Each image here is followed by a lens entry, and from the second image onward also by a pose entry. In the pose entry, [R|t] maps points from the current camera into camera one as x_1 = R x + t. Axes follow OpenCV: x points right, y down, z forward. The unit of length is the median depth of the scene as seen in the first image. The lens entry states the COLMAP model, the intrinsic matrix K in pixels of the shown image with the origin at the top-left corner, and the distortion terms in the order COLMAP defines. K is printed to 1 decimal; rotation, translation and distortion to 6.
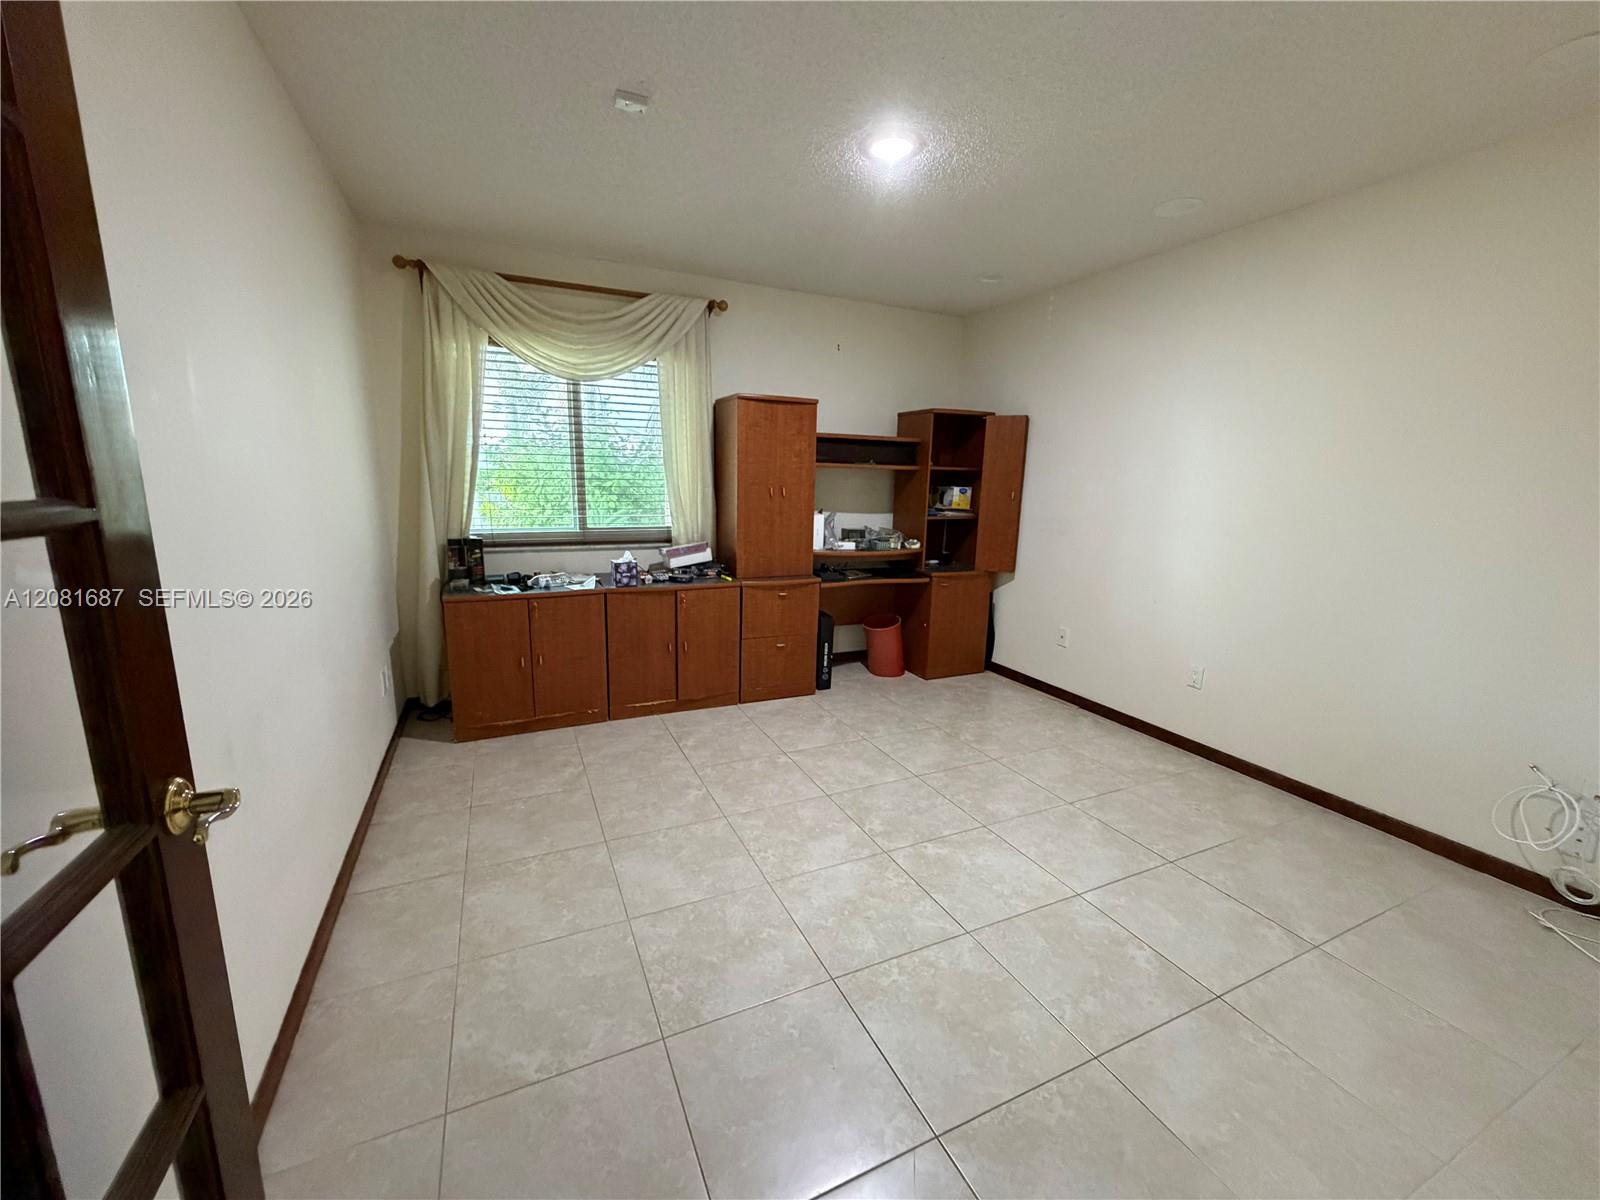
lens RADIAL K [[641.4, 0, 792.2], [0, 641.4, 598.1], [0, 0, 1]] dist [-0.003420, -0.000219]
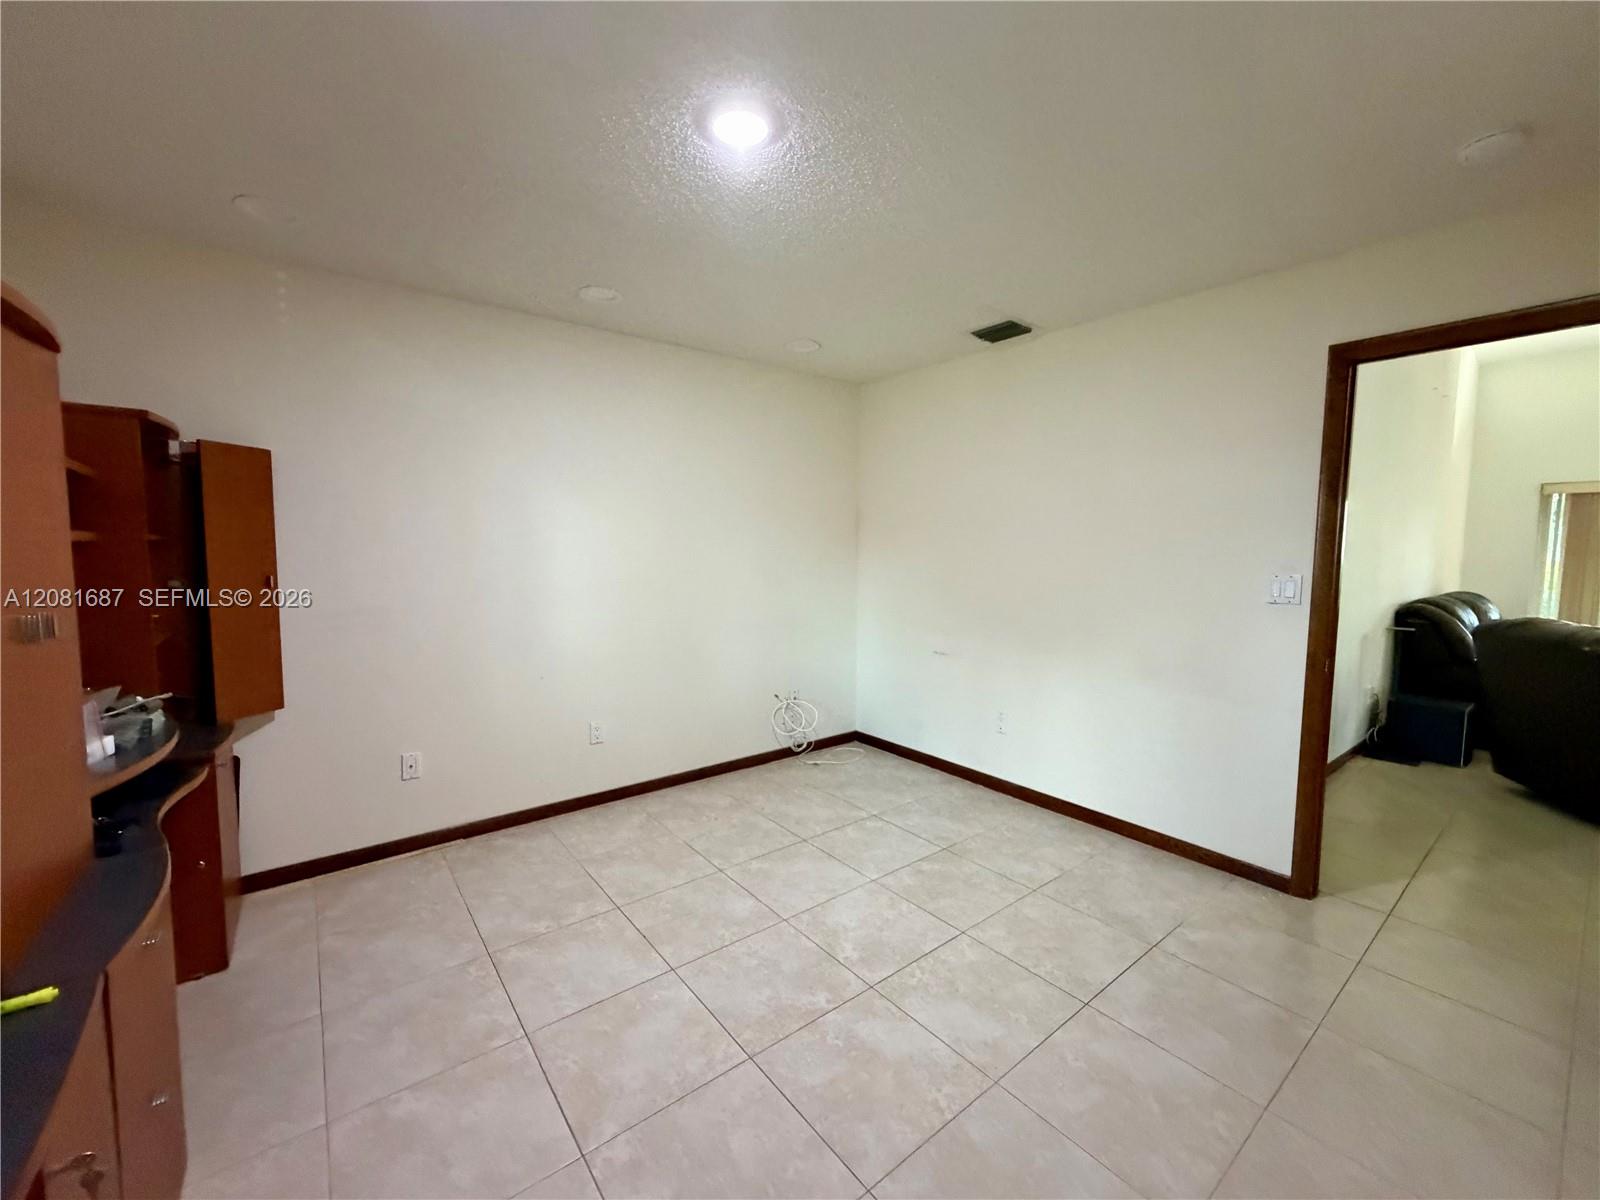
lens RADIAL K [[641.4, 0, 797.0], [0, 641.4, 596.2], [0, 0, 1]] dist [-0.003420, -0.000219]
pose [[-0.238067, -0.097481, 0.966344, -0.575143], [0.174643, 0.974437, 0.141322, -0.242372], [-0.955418, 0.202409, -0.214957, 1.093557]]
